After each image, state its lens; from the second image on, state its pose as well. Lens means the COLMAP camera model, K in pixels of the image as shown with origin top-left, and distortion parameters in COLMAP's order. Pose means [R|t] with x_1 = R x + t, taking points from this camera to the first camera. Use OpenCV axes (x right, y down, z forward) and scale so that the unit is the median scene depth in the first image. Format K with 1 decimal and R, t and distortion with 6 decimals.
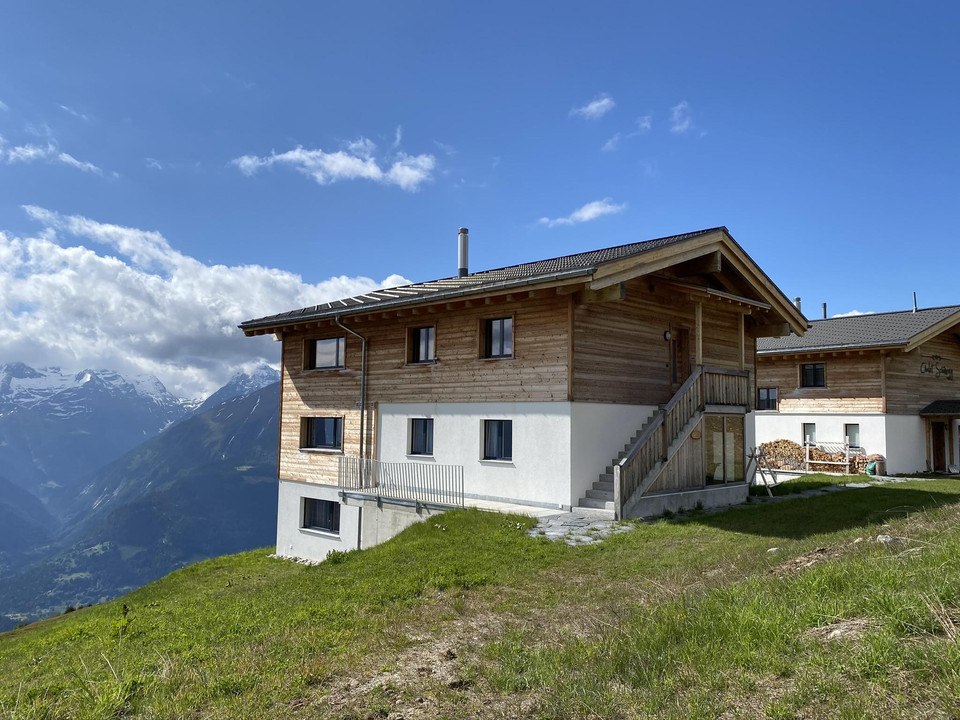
lens RADIAL K [[737.1, 0, 477.1], [0, 737.1, 359.1], [0, 0, 1]] dist [0.077471, -0.103385]
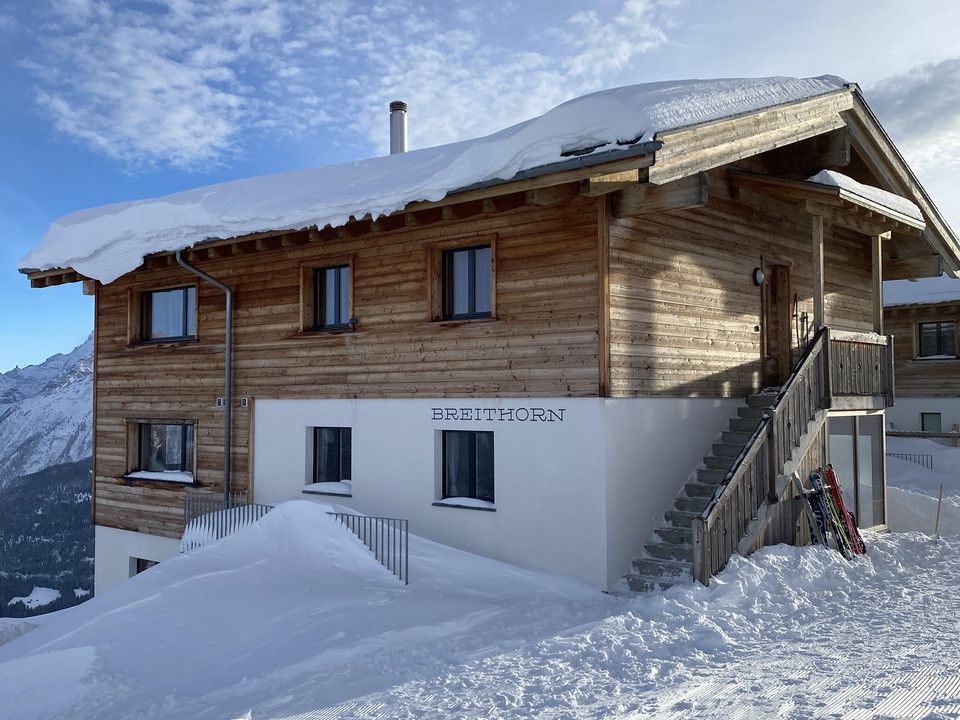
lens RADIAL K [[976.6, 0, 477.9], [0, 976.6, 386.8], [0, 0, 1]] dist [0.047653, -0.003575]
pose [[0.997580, -0.016628, 0.067516, -0.012599], [0.012061, 0.997646, 0.067501, -0.000232], [-0.068479, -0.066524, 0.995432, 0.249637]]
